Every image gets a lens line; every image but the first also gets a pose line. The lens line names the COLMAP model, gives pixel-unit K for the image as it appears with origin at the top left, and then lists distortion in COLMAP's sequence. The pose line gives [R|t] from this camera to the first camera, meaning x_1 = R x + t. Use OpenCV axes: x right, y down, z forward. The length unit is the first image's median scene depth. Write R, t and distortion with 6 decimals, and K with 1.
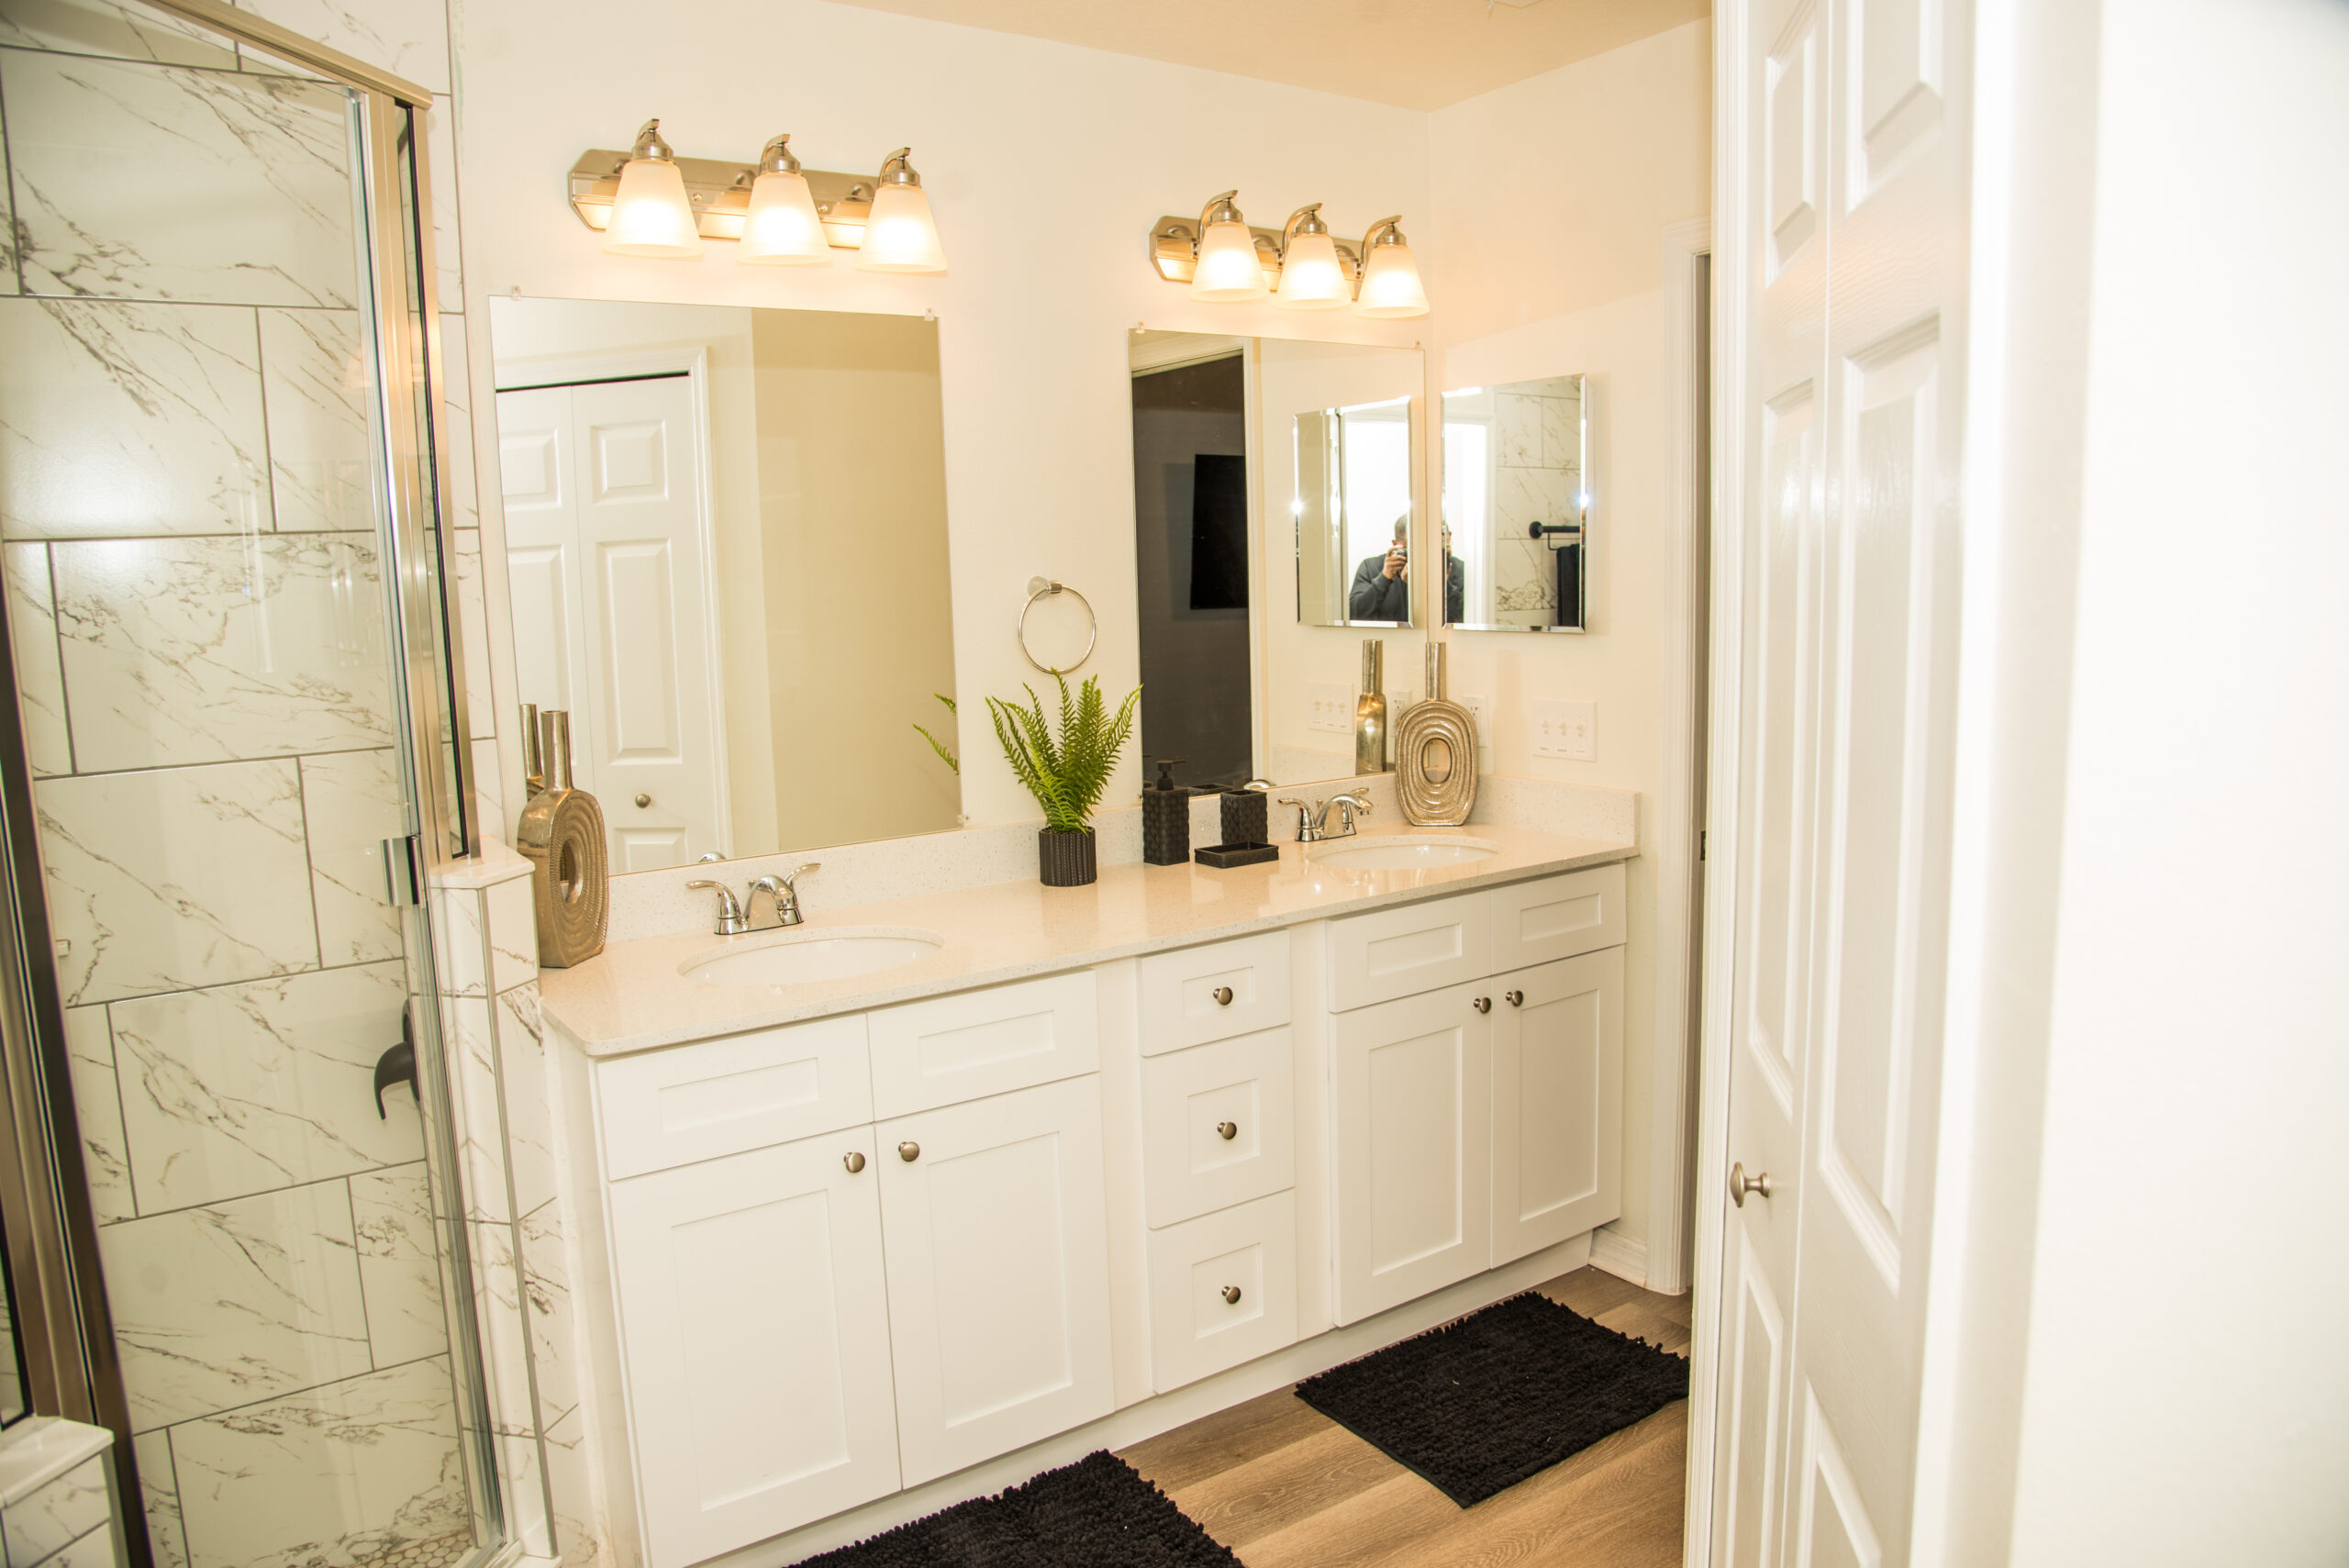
lens RADIAL K [[1594.4, 0, 1154.2], [0, 1594.4, 793.8], [0, 0, 1]] dist [-0.109871, 0.056548]
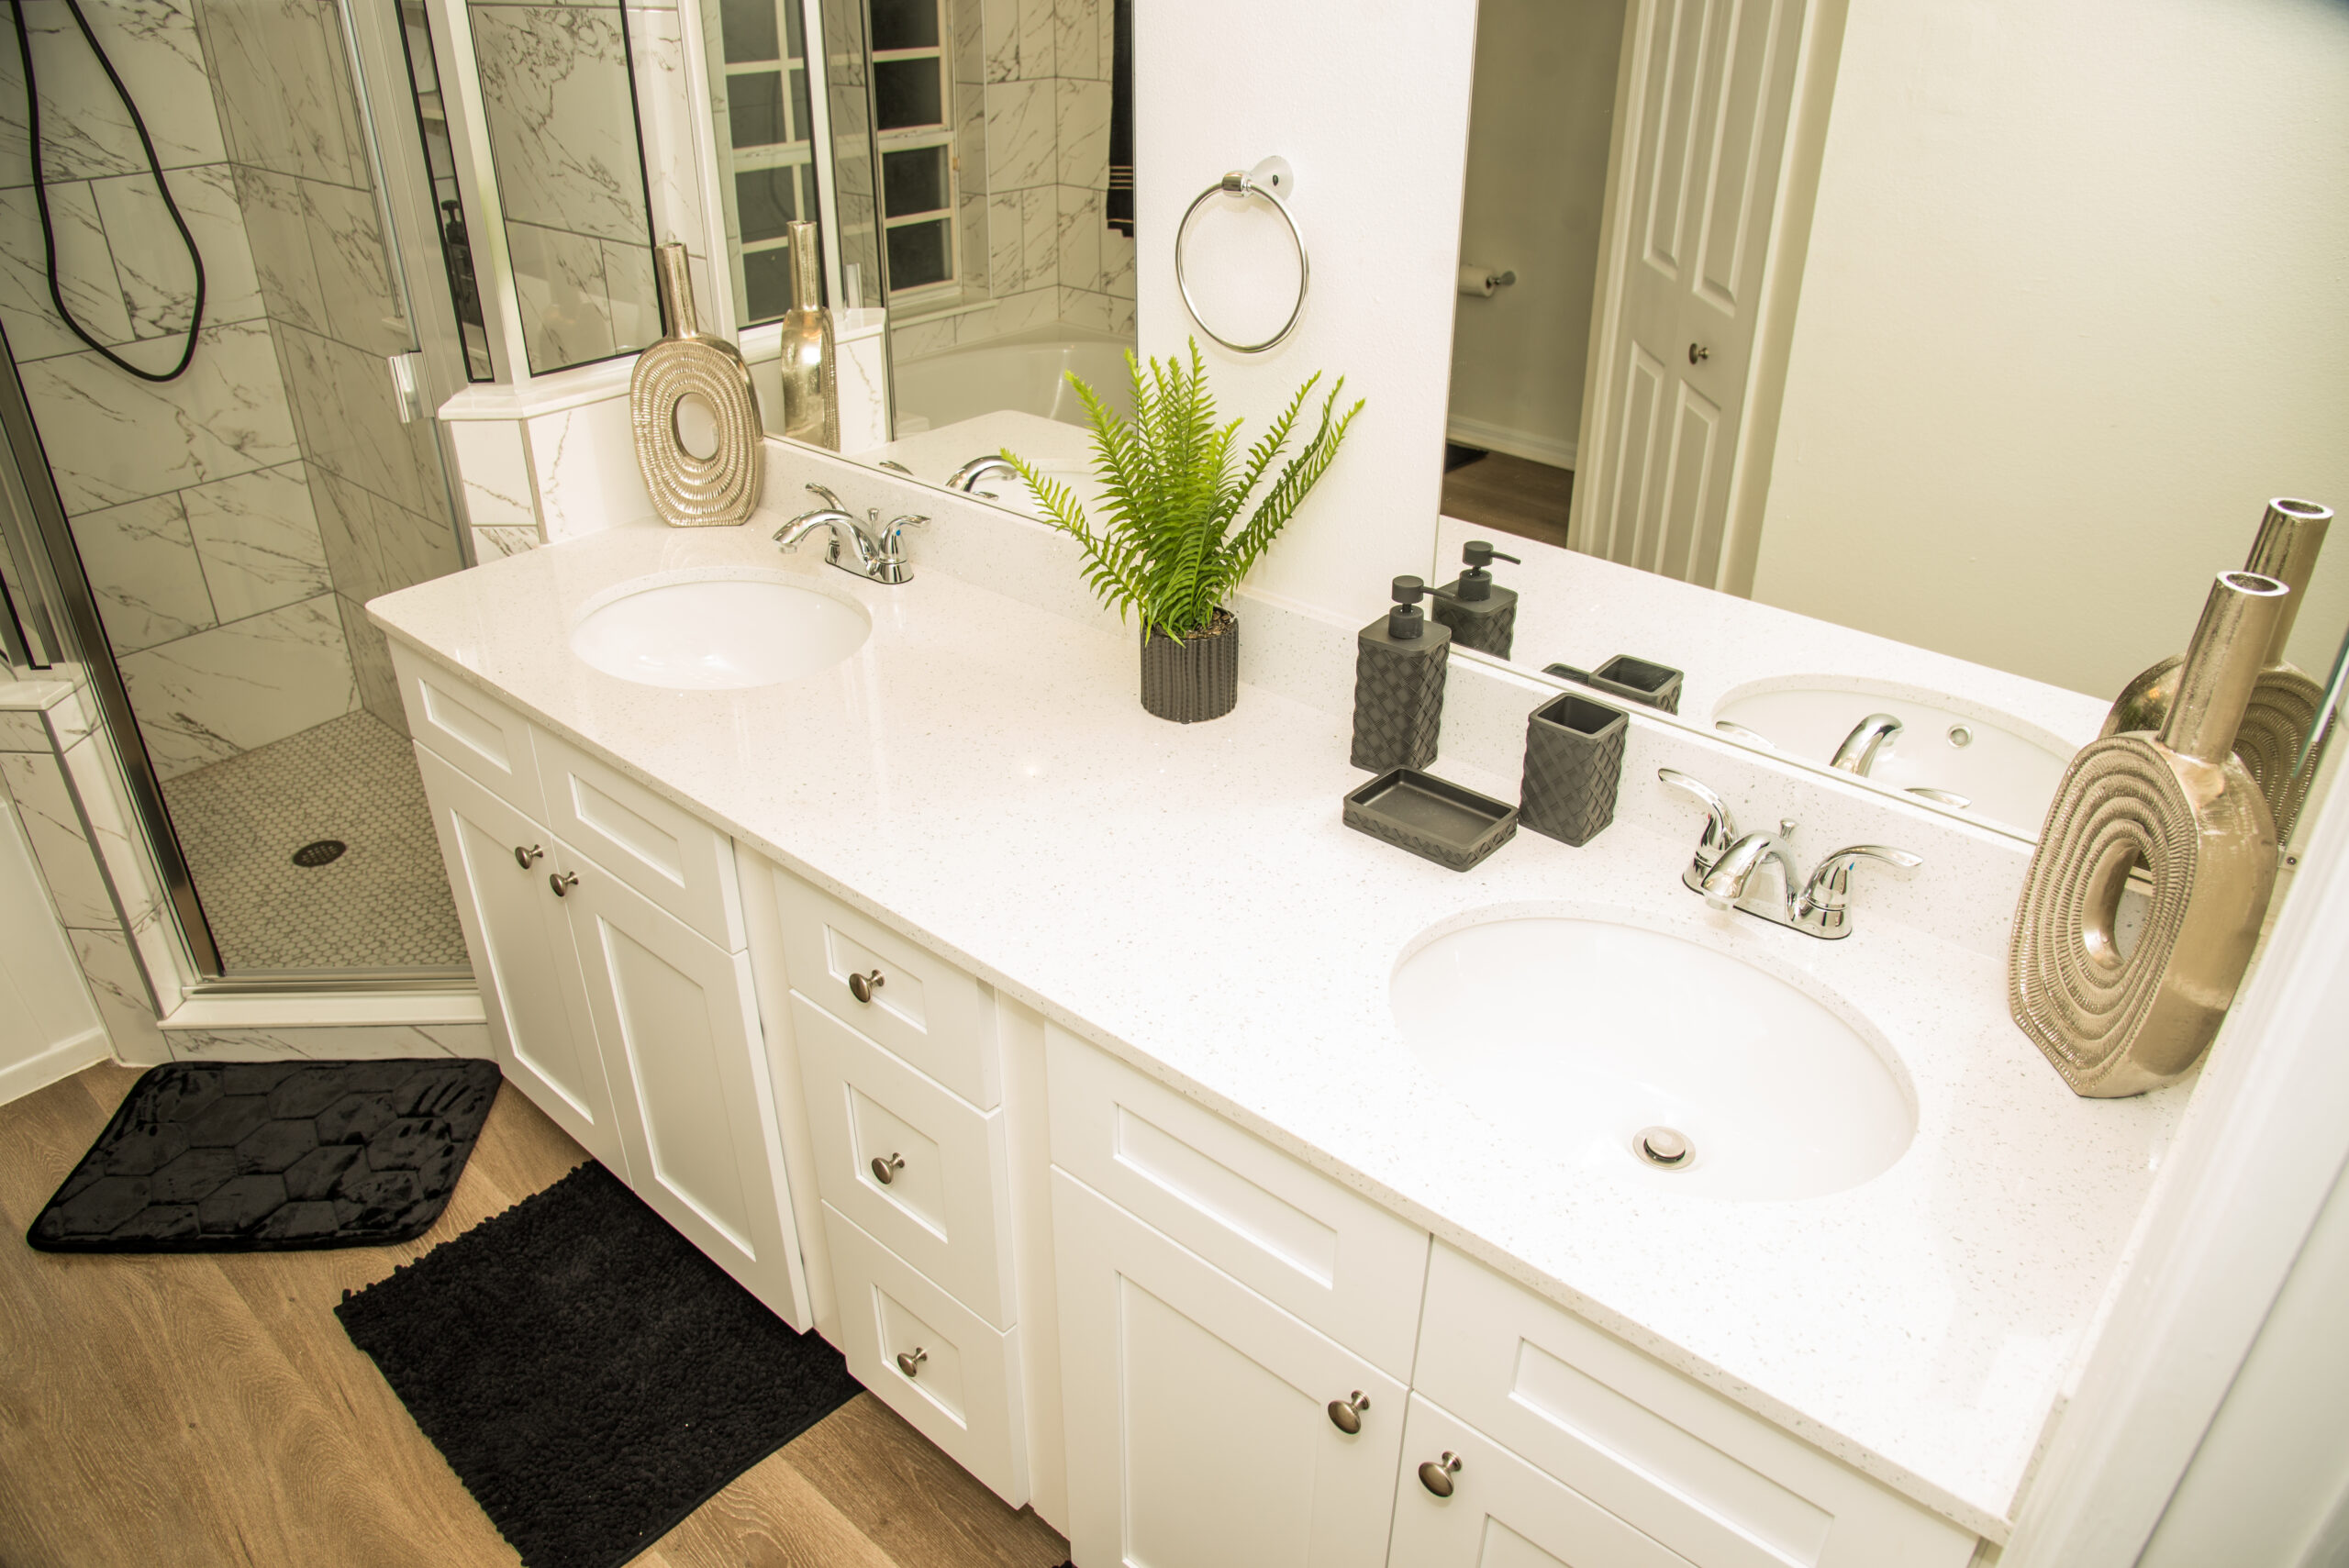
lens RADIAL K [[1594.4, 0, 1154.2], [0, 1594.4, 793.8], [0, 0, 1]] dist [-0.109871, 0.056548]
pose [[0.235303, 0.508576, -0.828241, 0.596676], [-0.140967, 0.861015, 0.488653, -0.272760], [0.961645, 0.001773, 0.274292, 1.111633]]
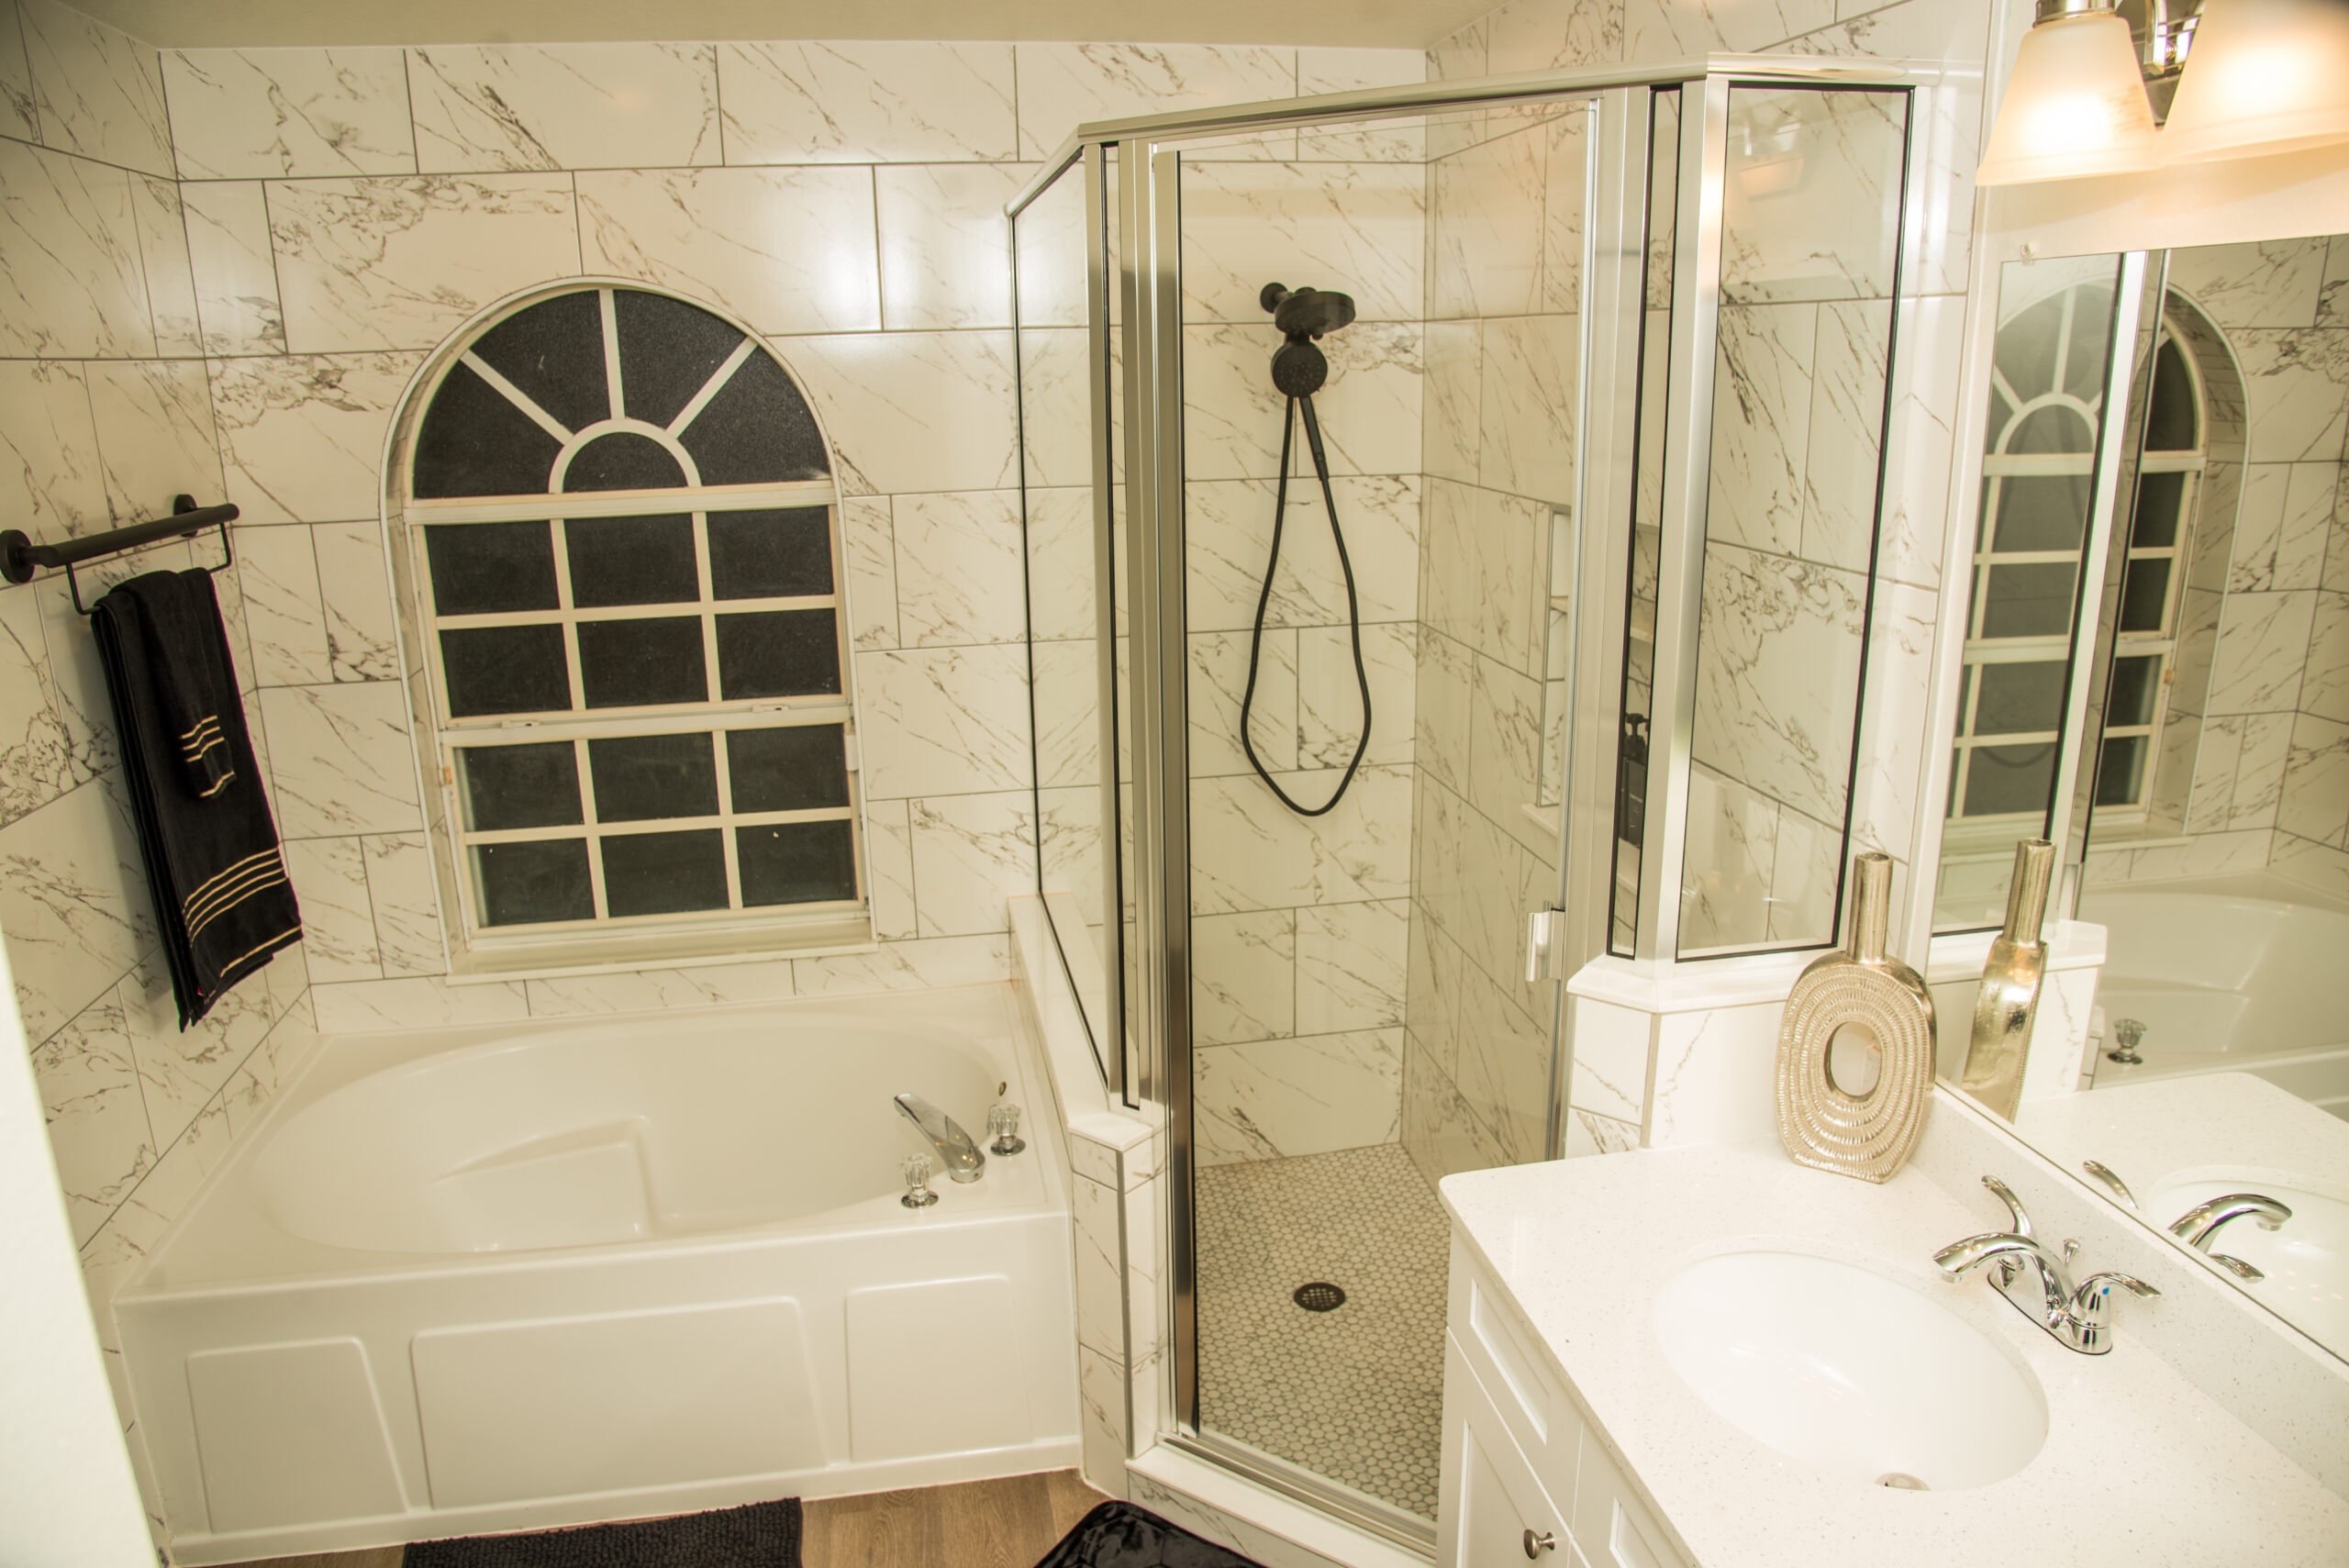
lens RADIAL K [[1594.4, 0, 1154.2], [0, 1594.4, 793.8], [0, 0, 1]] dist [-0.109871, 0.056548]
pose [[-0.416972, 0.284212, -0.863341, 0.411473], [-0.091508, 0.931902, 0.350978, -0.331057], [0.904301, 0.225351, -0.362569, 1.038576]]
